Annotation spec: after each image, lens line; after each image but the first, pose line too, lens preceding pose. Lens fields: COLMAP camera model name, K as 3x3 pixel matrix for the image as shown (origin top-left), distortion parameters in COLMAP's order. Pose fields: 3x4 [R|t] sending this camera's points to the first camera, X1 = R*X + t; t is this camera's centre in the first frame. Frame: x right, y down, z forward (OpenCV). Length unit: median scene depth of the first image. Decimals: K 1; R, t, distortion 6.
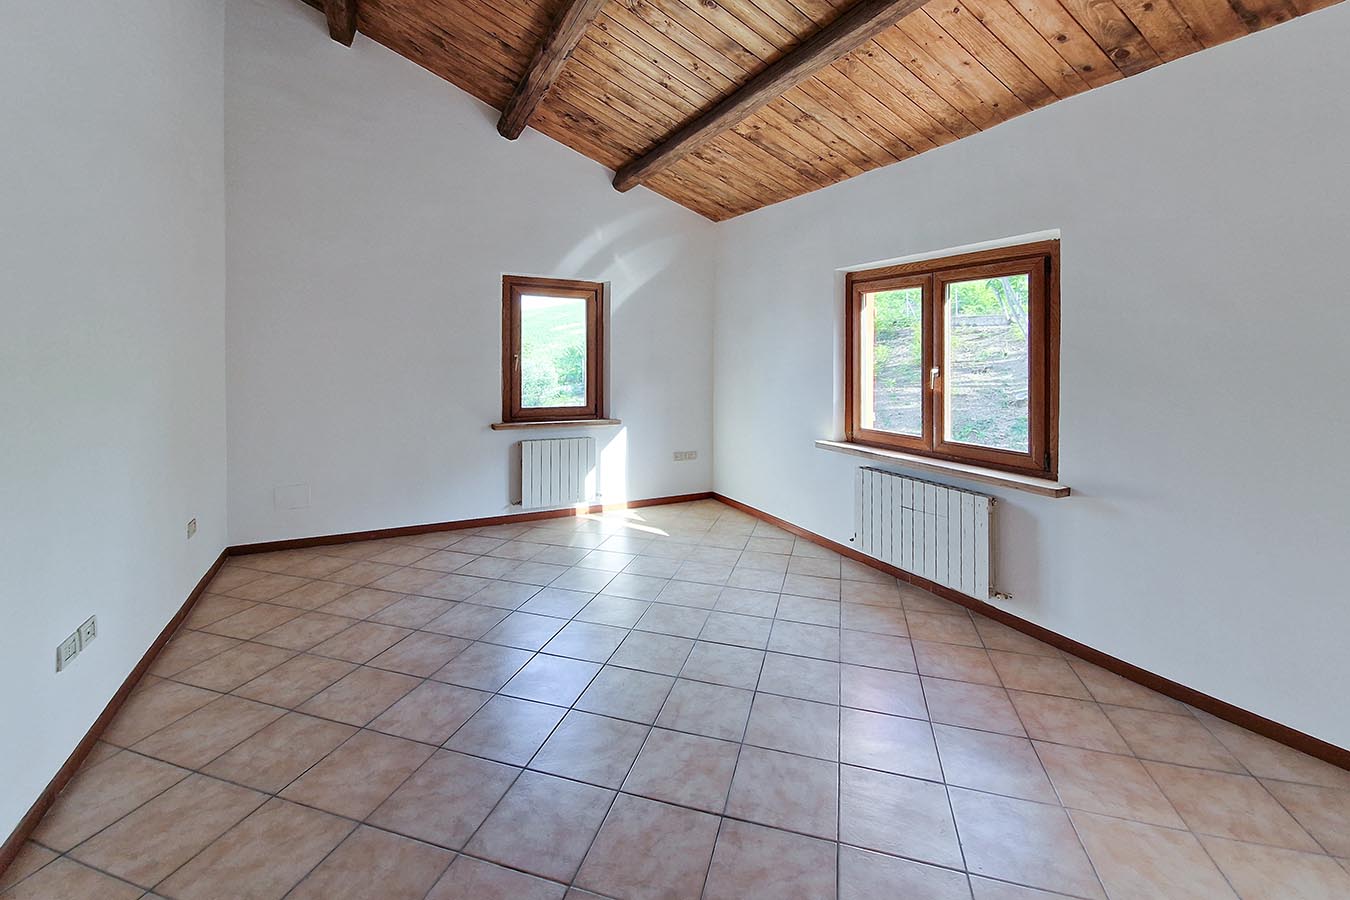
lens RADIAL K [[563.3, 0, 677.9], [0, 563.3, 364.1], [0, 0, 1]] dist [0.001876, -0.000072]
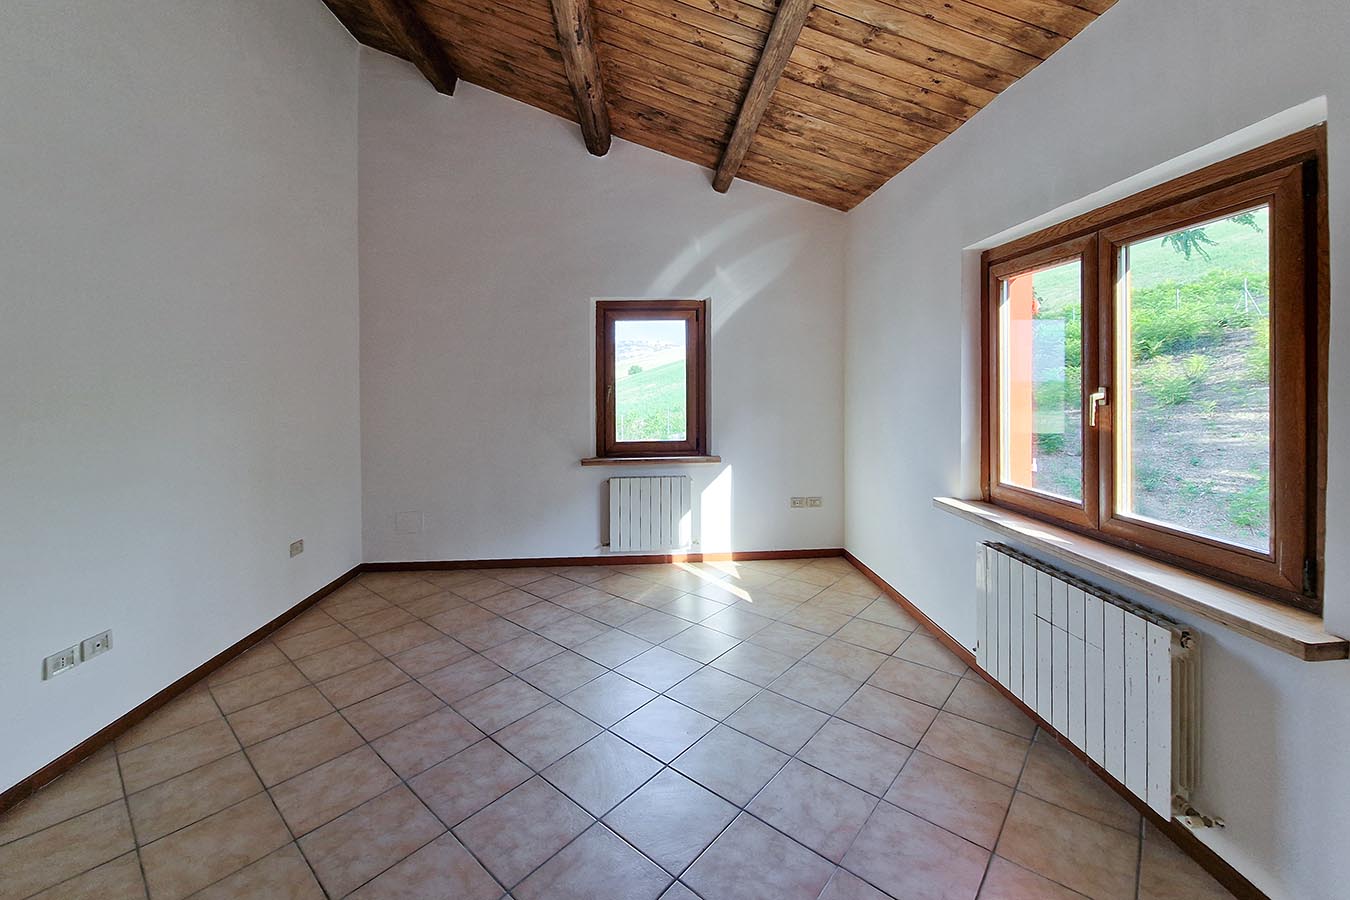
lens RADIAL K [[566.3, 0, 690.2], [0, 566.3, 396.5], [0, 0, 1]] dist [-0.001051, -0.000513]
pose [[0.910719, -0.019732, -0.412554, 0.234121], [0.024751, 0.999670, 0.006826, -0.001114], [0.412284, -0.016428, 0.910907, 0.209816]]
